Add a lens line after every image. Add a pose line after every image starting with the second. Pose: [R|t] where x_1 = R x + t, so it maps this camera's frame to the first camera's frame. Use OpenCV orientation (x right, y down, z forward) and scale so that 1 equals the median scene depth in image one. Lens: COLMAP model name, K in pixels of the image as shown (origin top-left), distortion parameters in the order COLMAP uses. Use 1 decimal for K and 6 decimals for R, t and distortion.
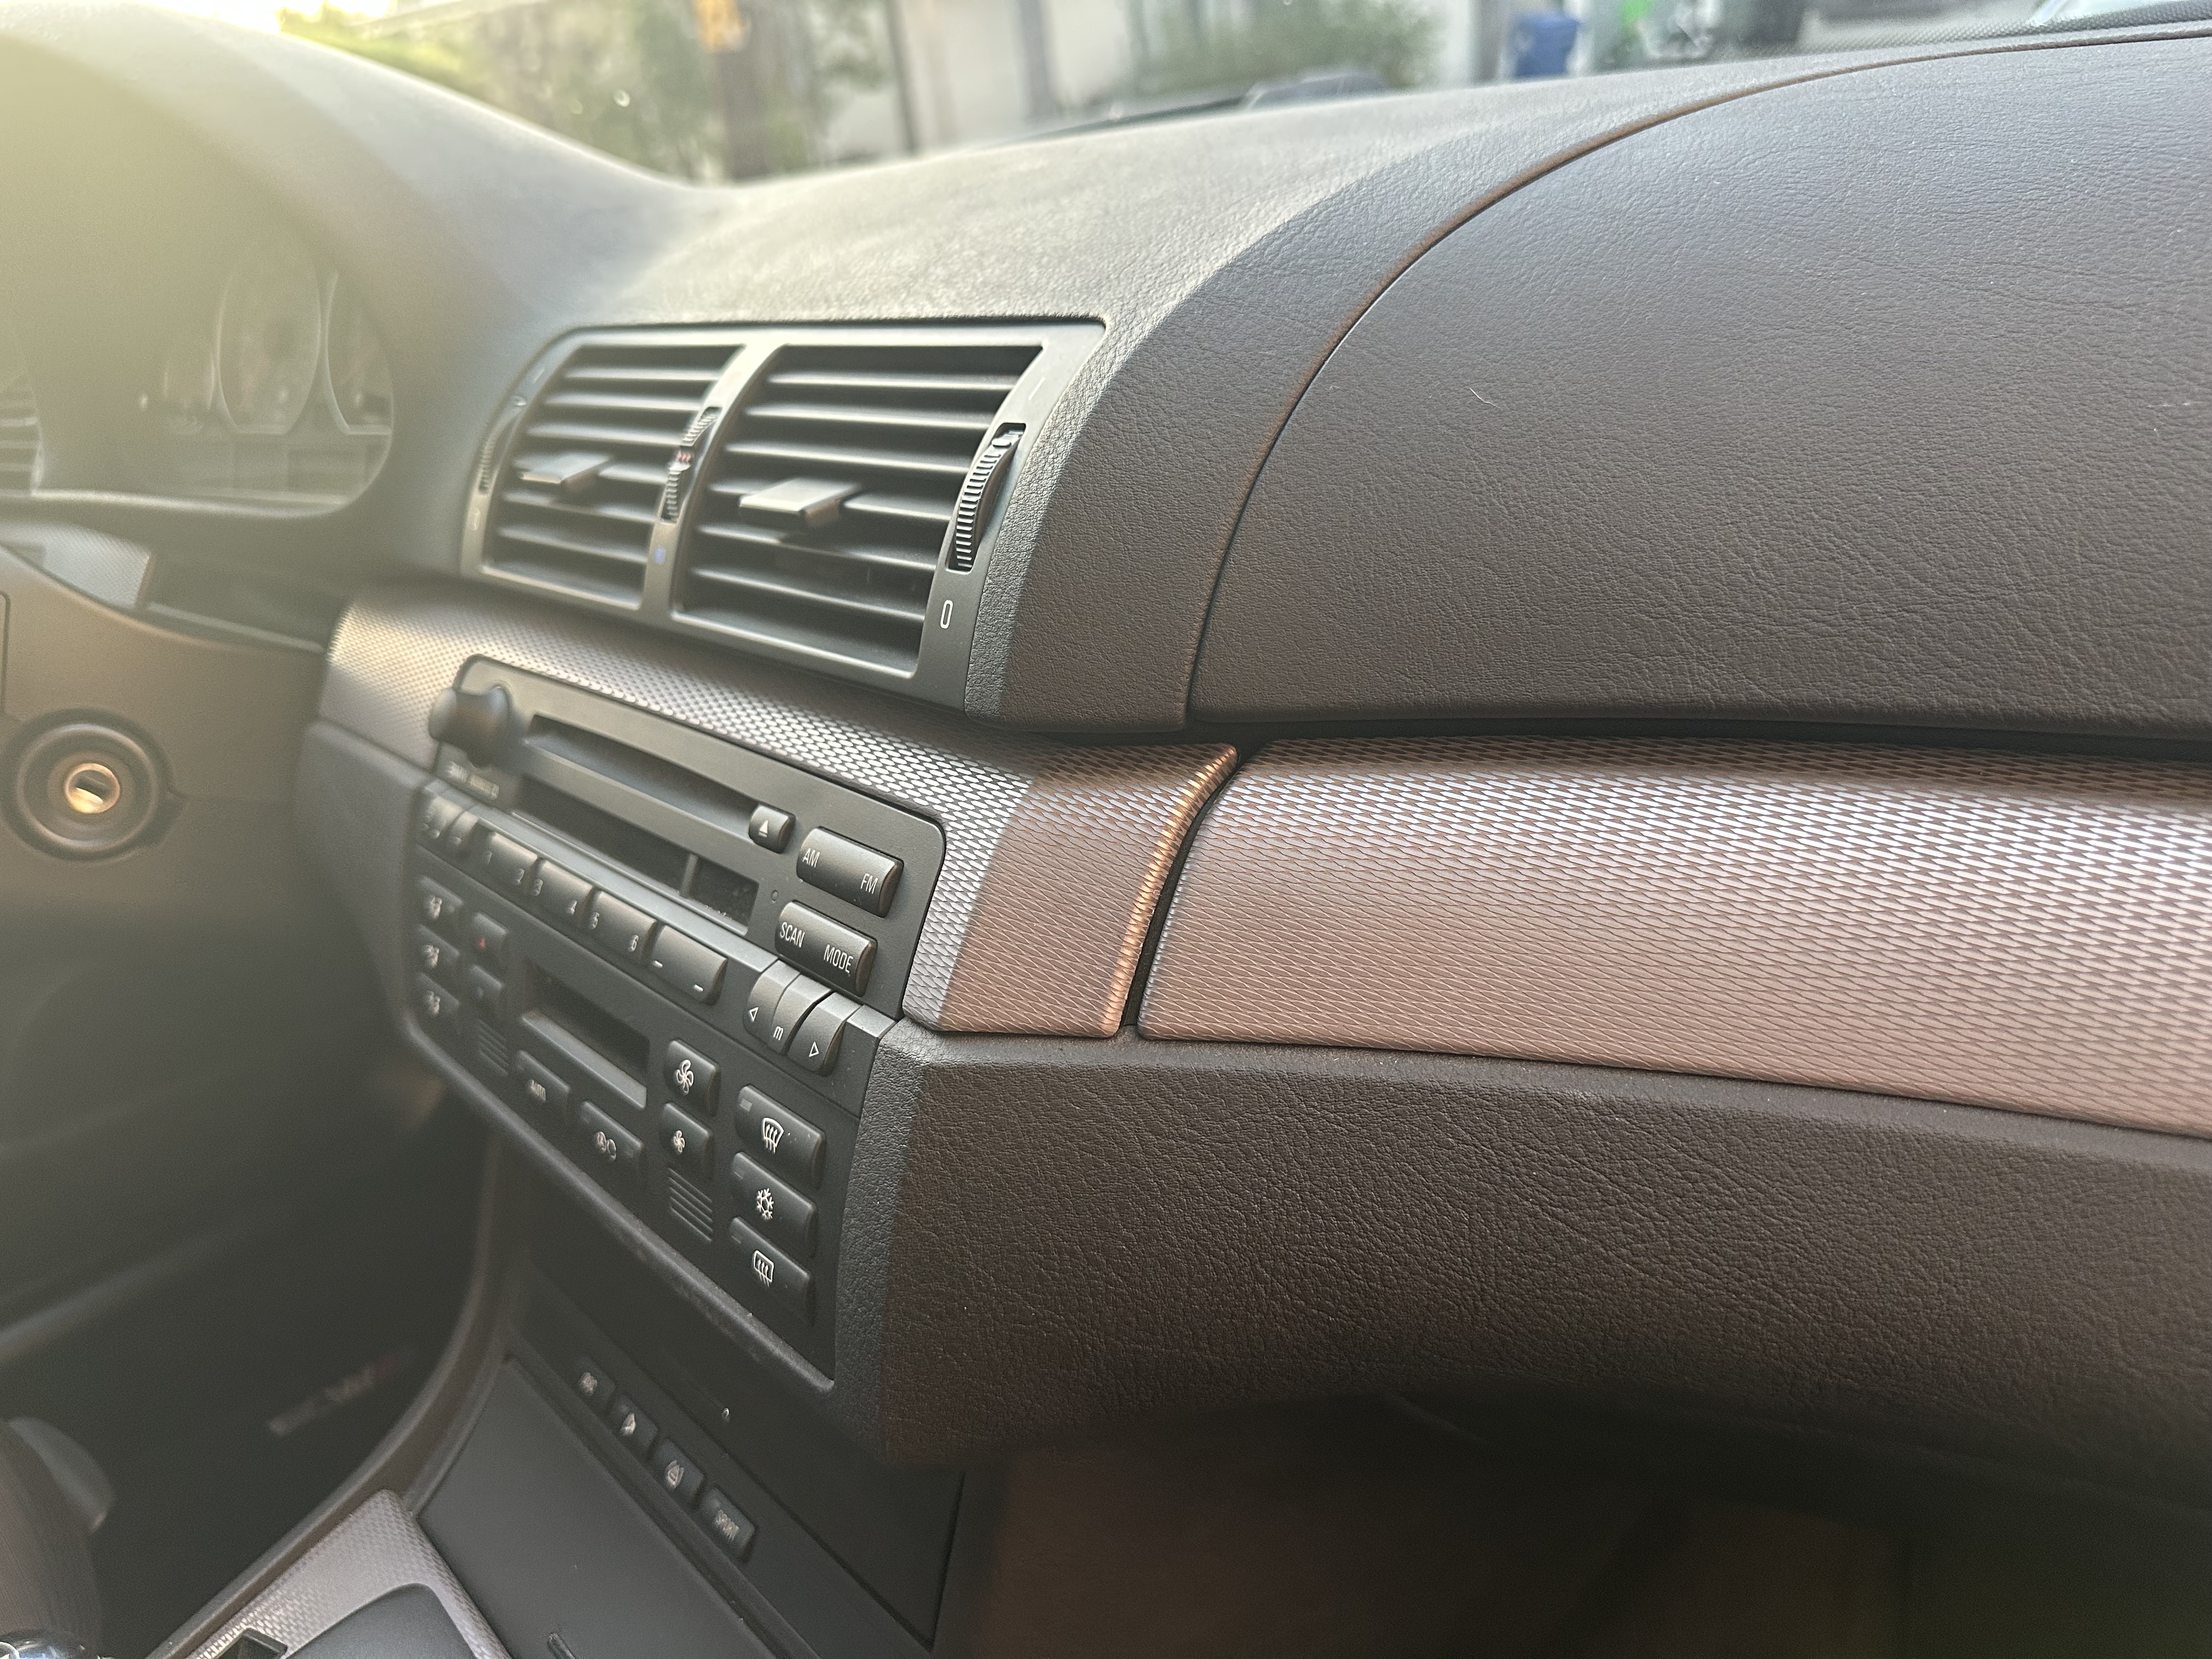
lens RADIAL K [[1586.9, 0, 1079.5], [0, 1586.9, 844.2], [0, 0, 1]] dist [0.088168, -0.097044]
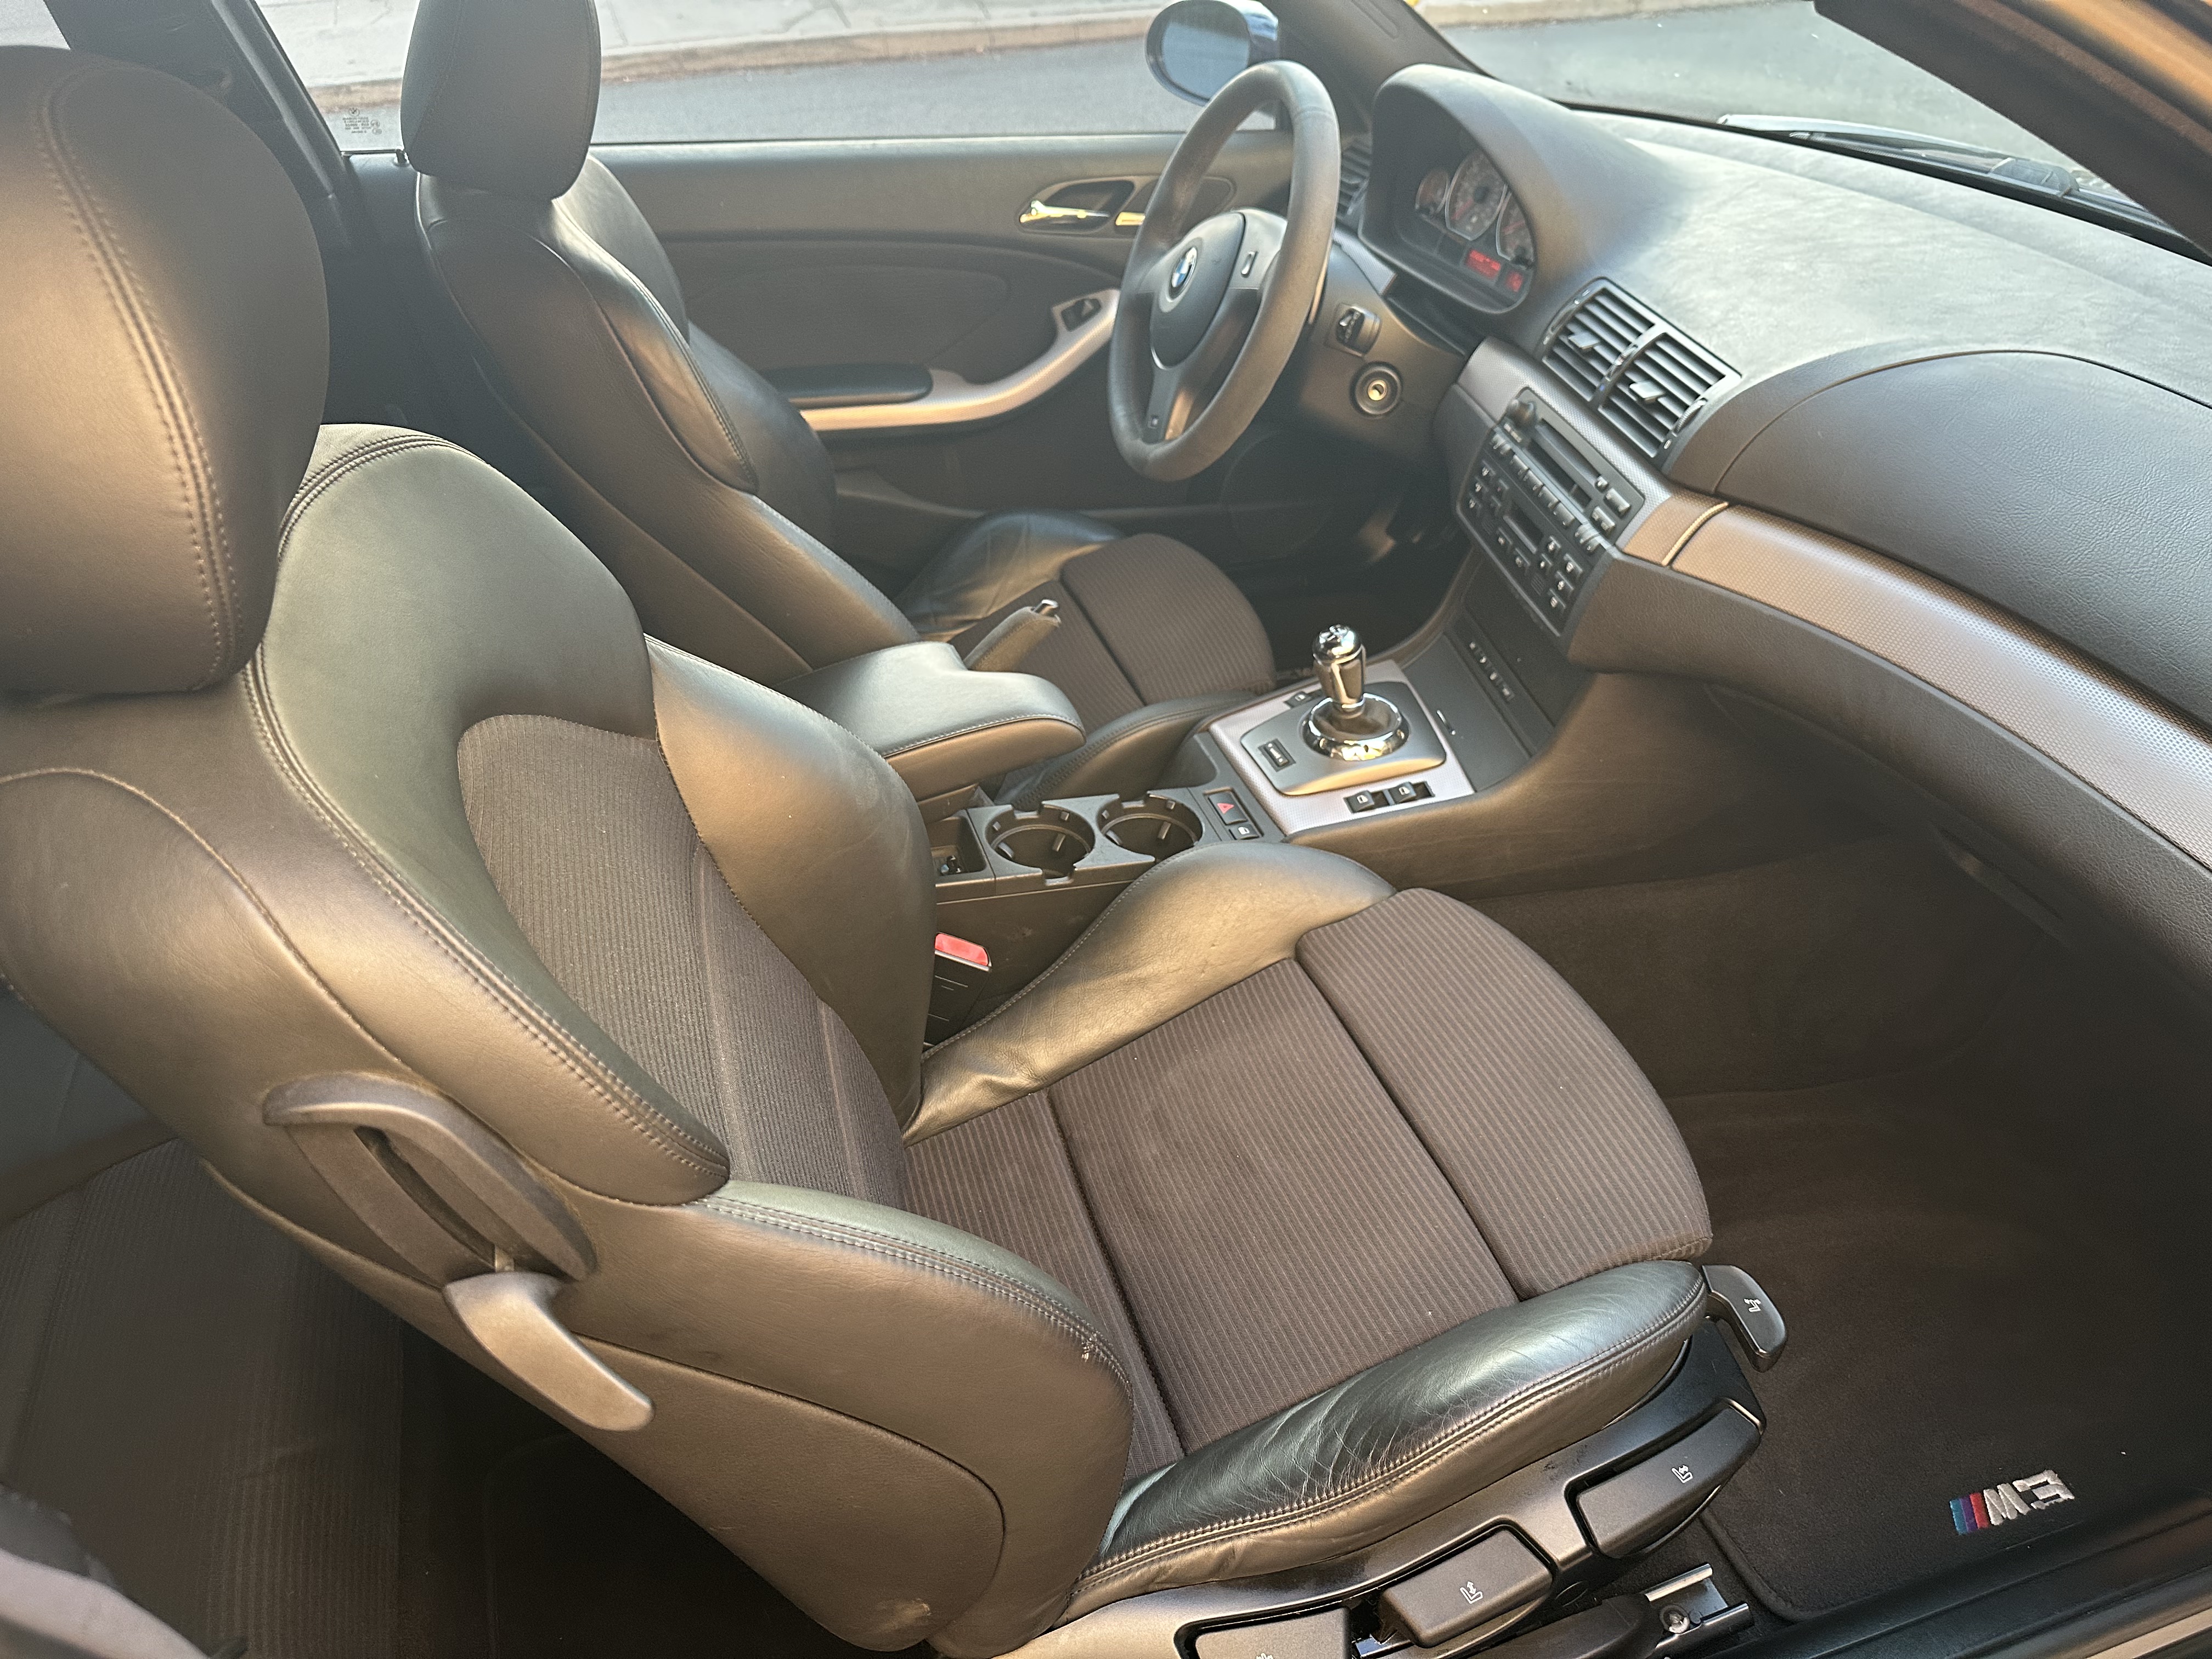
lens RADIAL K [[1567.1, 0, 1107.5], [0, 1567.1, 815.2], [0, 0, 1]] dist [0.082949, -0.109479]
pose [[0.835087, 0.385520, -0.392433, 0.502944], [-0.276681, 0.910909, 0.306093, -0.104009], [0.475475, -0.147035, 0.867354, -2.440768]]
